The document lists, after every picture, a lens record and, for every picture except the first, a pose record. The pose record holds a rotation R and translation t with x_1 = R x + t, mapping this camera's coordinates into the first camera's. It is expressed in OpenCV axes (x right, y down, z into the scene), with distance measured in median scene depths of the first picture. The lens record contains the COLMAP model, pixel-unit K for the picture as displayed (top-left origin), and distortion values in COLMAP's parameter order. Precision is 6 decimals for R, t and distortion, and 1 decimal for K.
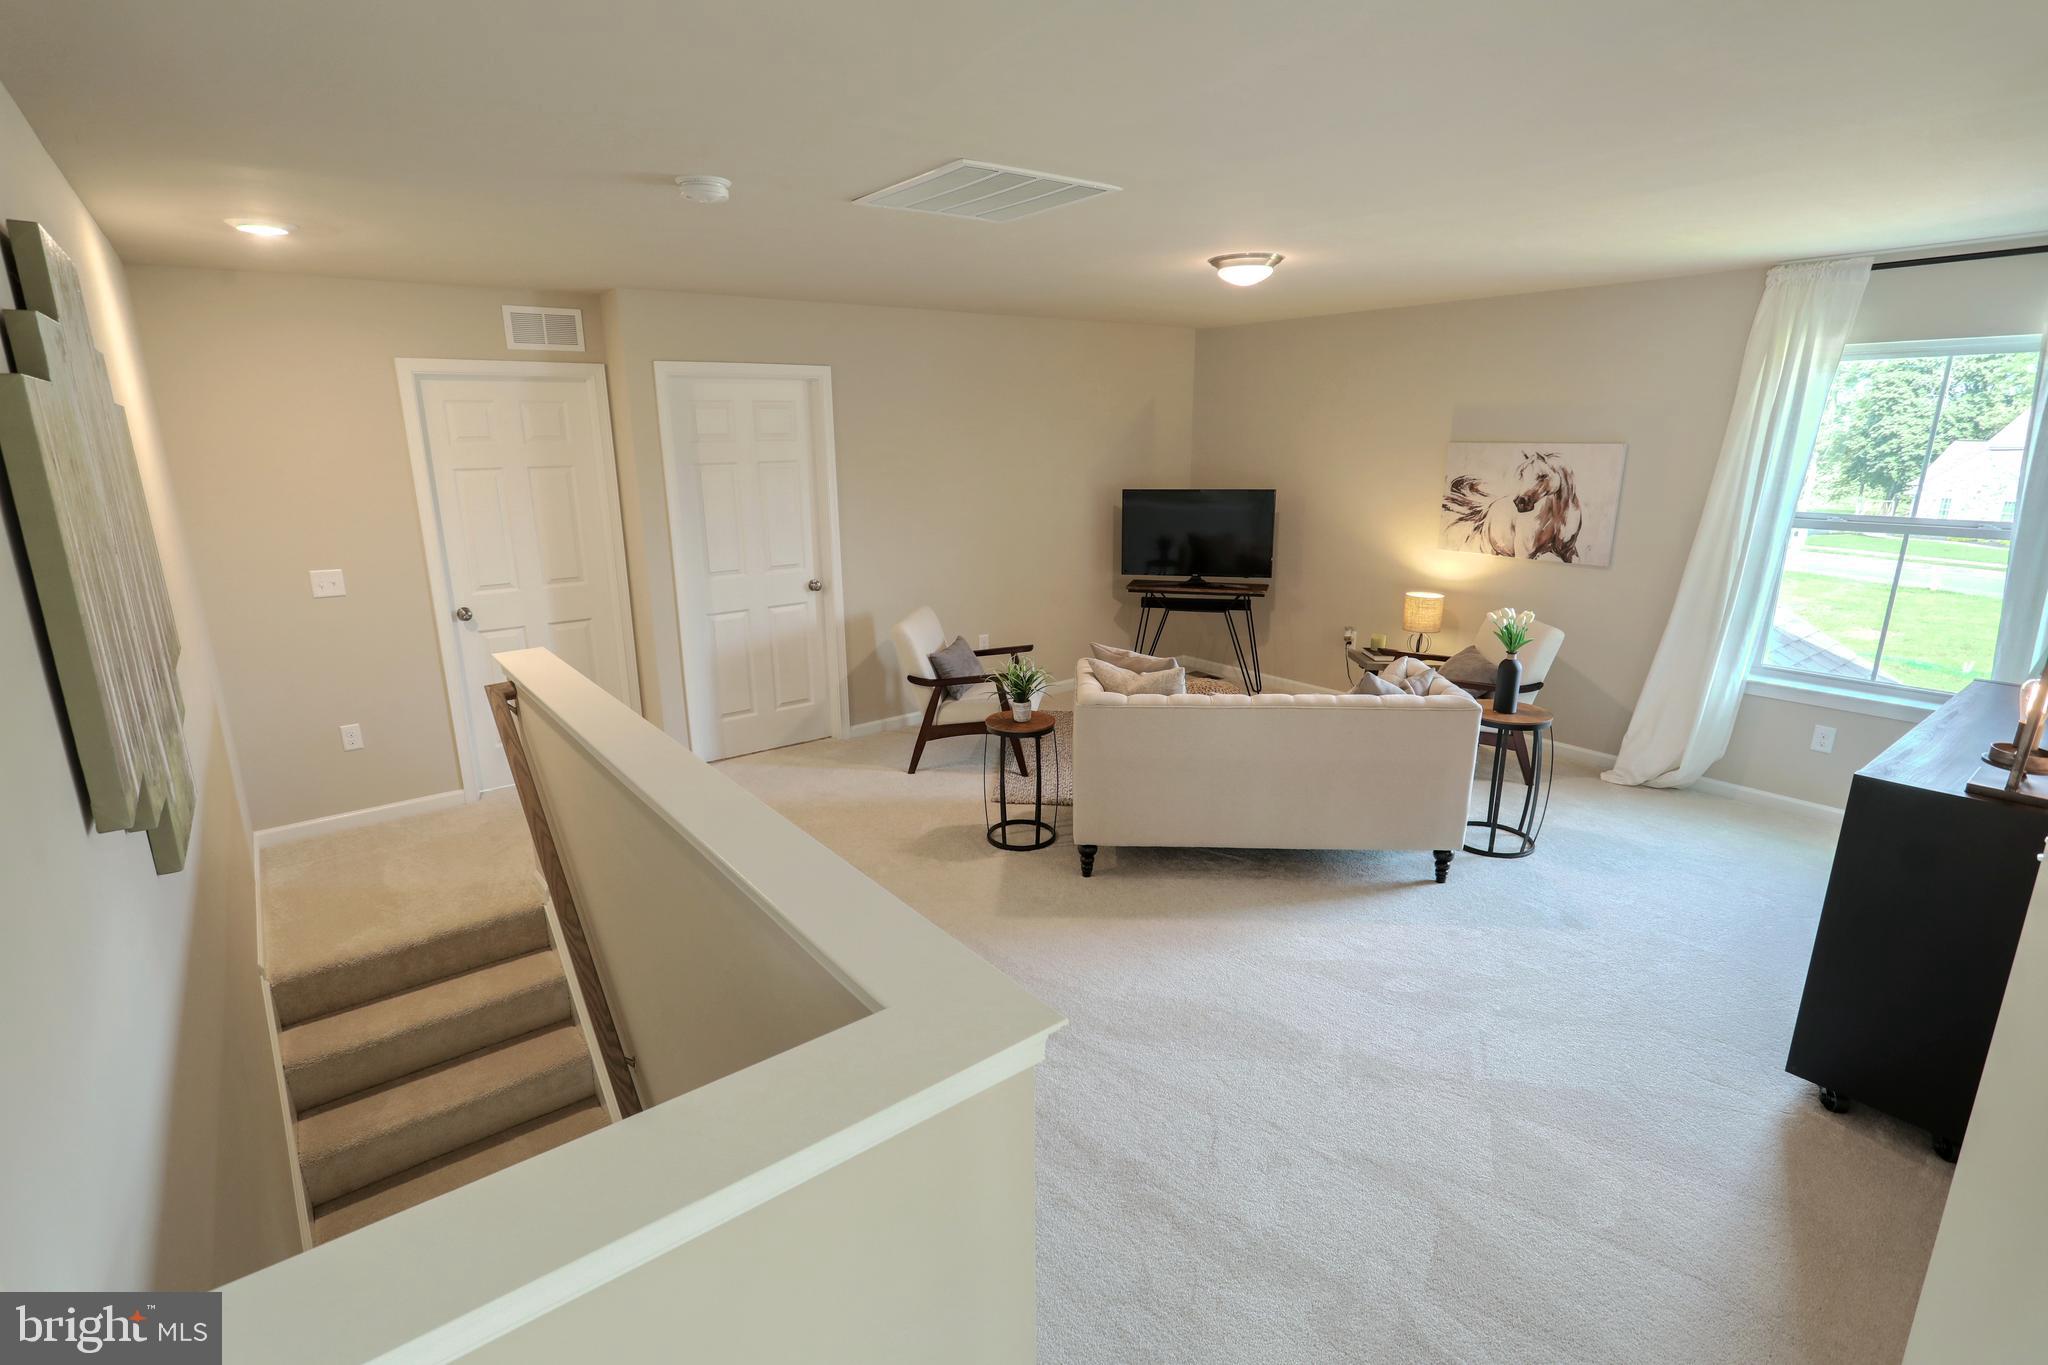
lens RADIAL K [[970.2, 0, 1013.5], [0, 970.2, 687.6], [0, 0, 1]] dist [0.004437, 0.002284]
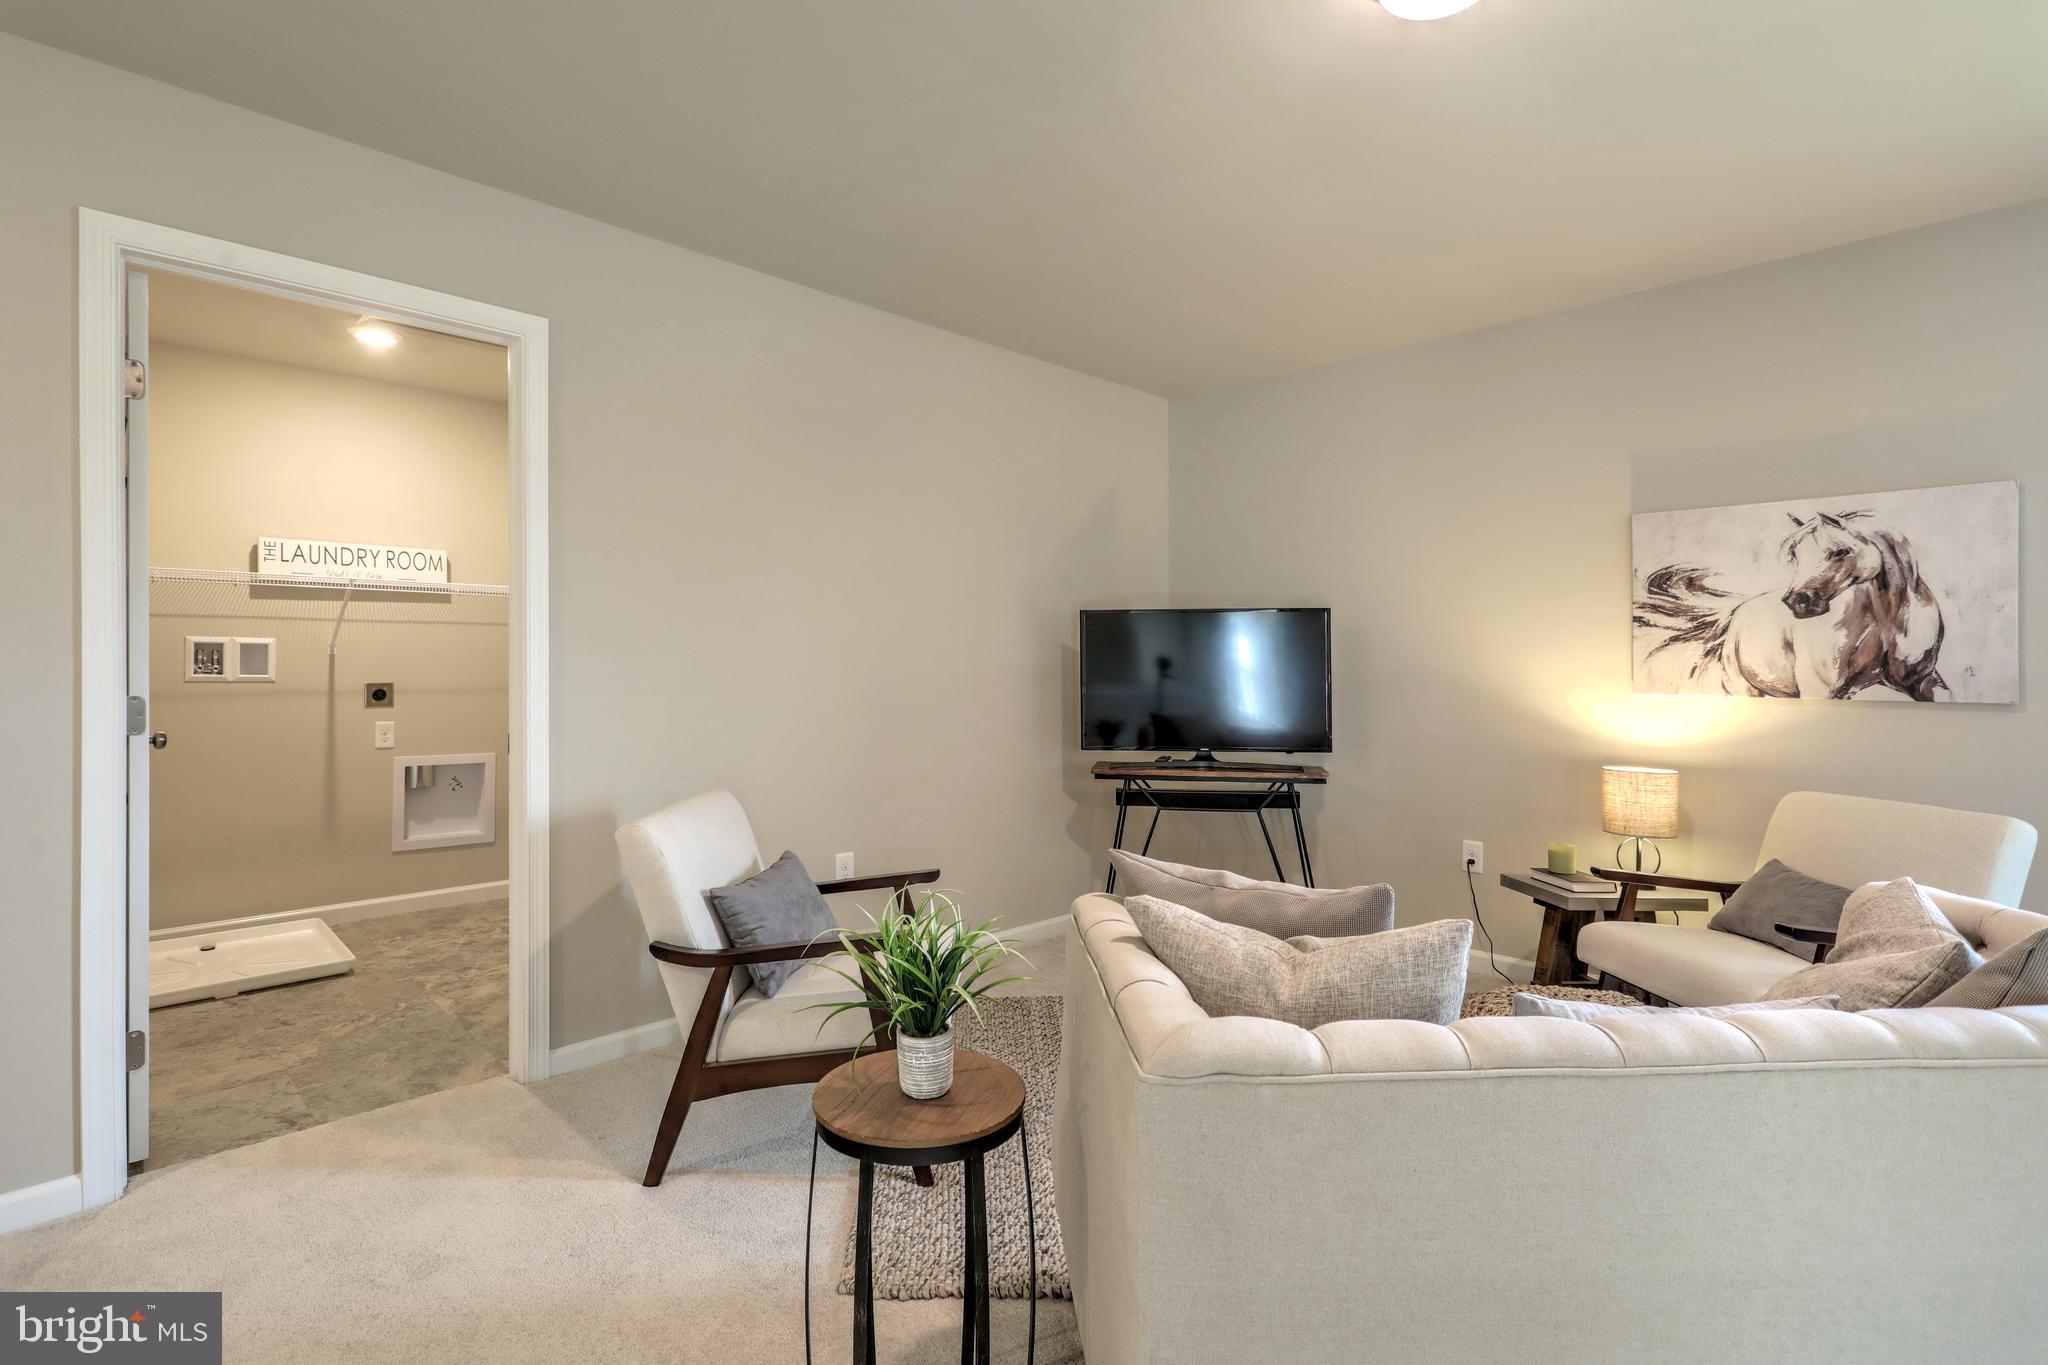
lens RADIAL K [[999.1, 0, 985.8], [0, 999.1, 646.1], [0, 0, 1]] dist [-0.000080, 0.001102]
pose [[0.996480, 0.006493, 0.083577, 0.000094], [0.016332, 0.962854, -0.269530, -0.015902], [-0.082223, 0.269946, 0.959358, 0.495684]]
